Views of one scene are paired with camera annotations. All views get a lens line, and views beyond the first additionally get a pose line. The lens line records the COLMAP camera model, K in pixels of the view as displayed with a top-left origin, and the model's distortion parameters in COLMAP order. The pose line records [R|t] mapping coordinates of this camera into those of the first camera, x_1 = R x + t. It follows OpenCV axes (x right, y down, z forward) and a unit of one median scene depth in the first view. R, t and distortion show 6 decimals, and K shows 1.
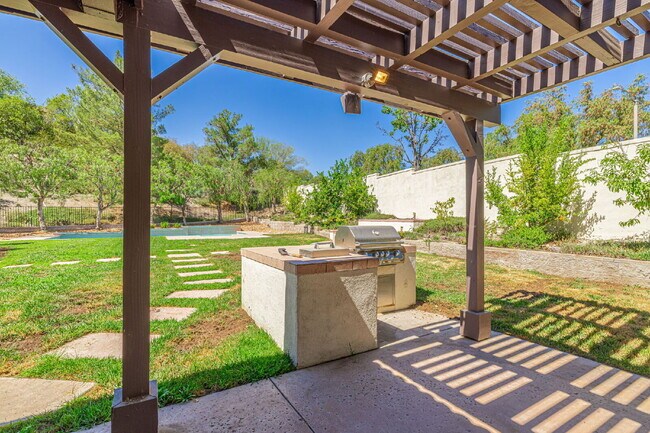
lens RADIAL K [[304.6, 0, 325.0], [0, 304.6, 216.5], [0, 0, 1]] dist [-0.001369, -0.000064]
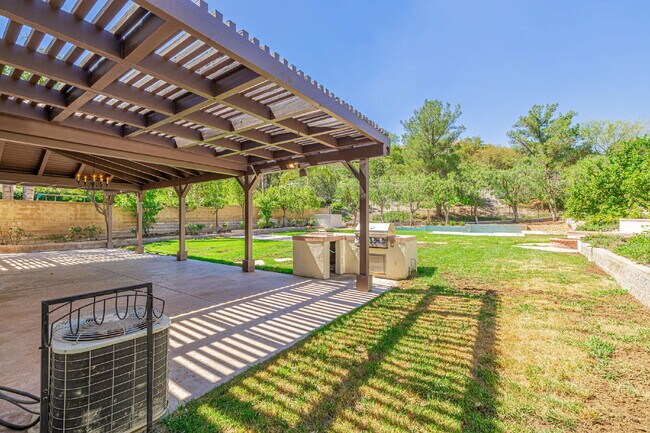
lens RADIAL K [[272.1, 0, 323.6], [0, 272.1, 215.6], [0, 0, 1]] dist [0.000440, 0.000101]
pose [[0.426184, -0.009383, -0.904588, 0.362040], [0.009022, 0.999941, -0.006122, -0.001021], [0.904592, -0.005553, 0.426243, 0.035726]]
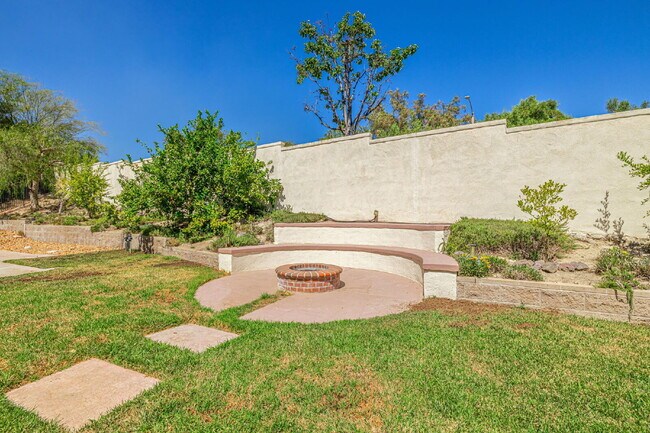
lens RADIAL K [[304.6, 0, 325.0], [0, 304.6, 216.5], [0, 0, 1]] dist [-0.001369, -0.000064]
pose [[0.823679, -0.003767, 0.567044, -0.091155], [-0.000345, 0.999974, 0.007143, -0.004127], [-0.567056, -0.006079, 0.823657, 0.477696]]
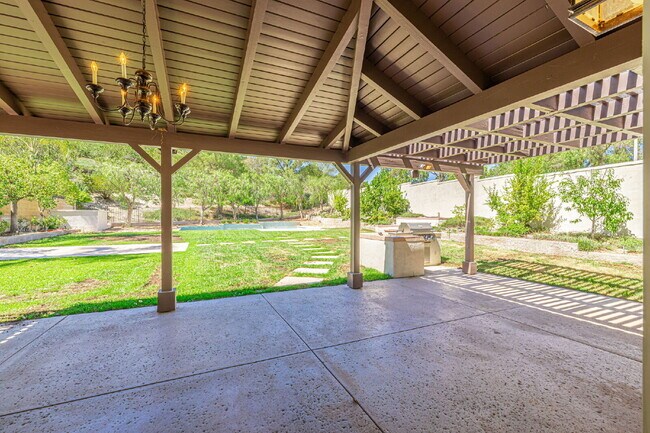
lens RADIAL K [[272.1, 0, 323.6], [0, 272.1, 215.6], [0, 0, 1]] dist [0.000440, 0.000101]
pose [[0.993828, 0.000846, -0.110930, -0.070040], [0.000168, 0.999958, 0.009126, -0.008462], [0.110933, -0.009089, 0.993786, -0.222202]]
